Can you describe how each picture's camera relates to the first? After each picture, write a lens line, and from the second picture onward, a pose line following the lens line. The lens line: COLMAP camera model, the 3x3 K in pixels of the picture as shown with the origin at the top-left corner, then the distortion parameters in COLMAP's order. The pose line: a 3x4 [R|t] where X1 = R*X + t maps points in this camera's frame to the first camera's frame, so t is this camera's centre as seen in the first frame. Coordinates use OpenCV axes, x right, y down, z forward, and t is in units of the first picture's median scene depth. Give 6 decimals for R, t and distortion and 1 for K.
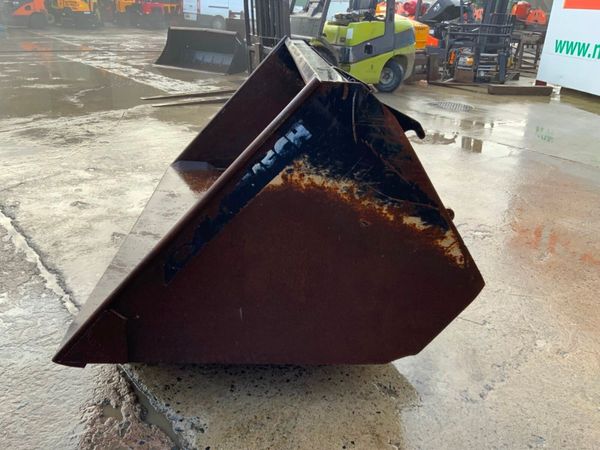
lens RADIAL K [[496.6, 0, 297.5], [0, 496.6, 223.8], [0, 0, 1]] dist [0.074487, -0.143286]
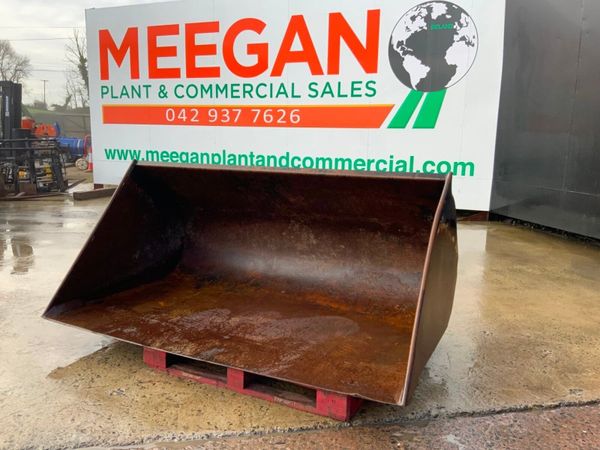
lens RADIAL K [[496.6, 0, 297.5], [0, 496.6, 223.8], [0, 0, 1]] dist [0.074487, -0.143286]
pose [[0.498624, -0.181871, 0.847524, -1.777597], [0.347233, 0.937774, -0.003050, -0.278031], [-0.794231, 0.295809, 0.530749, 0.451813]]
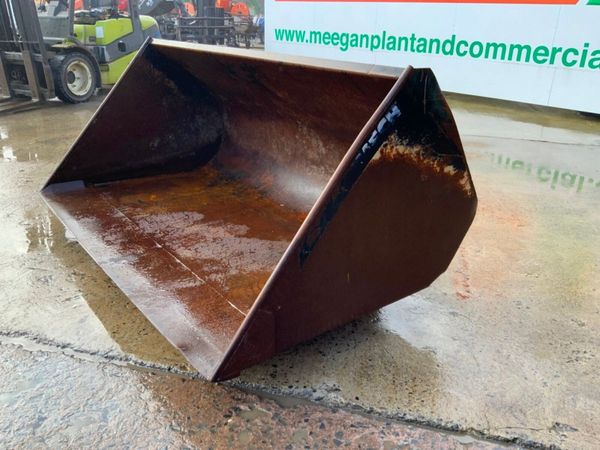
lens RADIAL K [[496.6, 0, 297.5], [0, 496.6, 223.8], [0, 0, 1]] dist [0.074487, -0.143286]
pose [[0.827840, -0.240947, 0.506582, -0.820793], [0.235510, 0.968898, 0.075977, -0.060972], [-0.509133, 0.056409, 0.858838, 0.067609]]
